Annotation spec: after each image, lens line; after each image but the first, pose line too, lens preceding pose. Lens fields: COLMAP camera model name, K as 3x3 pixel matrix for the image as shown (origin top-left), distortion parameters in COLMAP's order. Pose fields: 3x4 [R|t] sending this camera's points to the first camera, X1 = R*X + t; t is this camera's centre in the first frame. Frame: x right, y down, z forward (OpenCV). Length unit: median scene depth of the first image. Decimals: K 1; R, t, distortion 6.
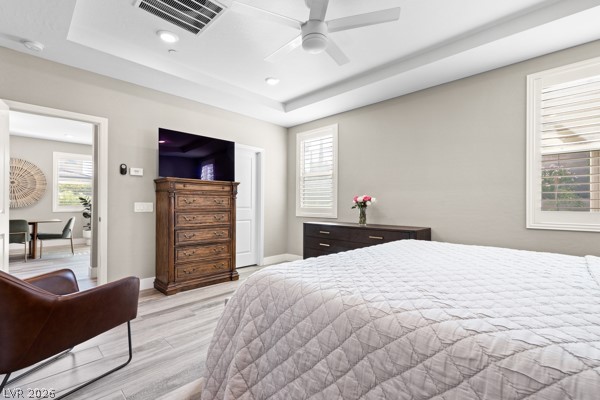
lens RADIAL K [[272.8, 0, 301.5], [0, 272.8, 202.3], [0, 0, 1]] dist [0.016573, 0.000233]
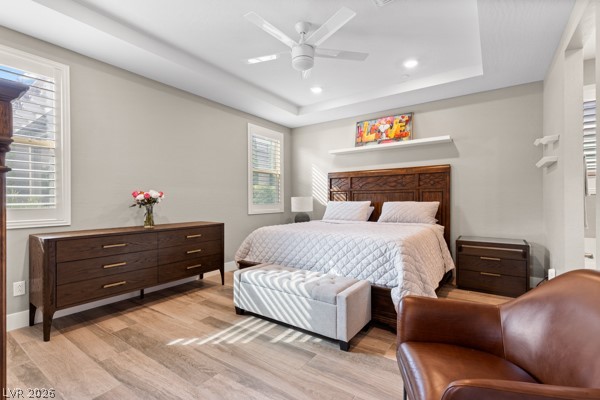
lens RADIAL K [[272.8, 0, 301.5], [0, 272.8, 202.3], [0, 0, 1]] dist [0.016573, 0.000233]
pose [[-0.162465, -0.014638, 0.986606, -0.632274], [-0.005181, 0.999889, 0.013982, -0.003397], [-0.986701, -0.002840, -0.162523, 0.691672]]
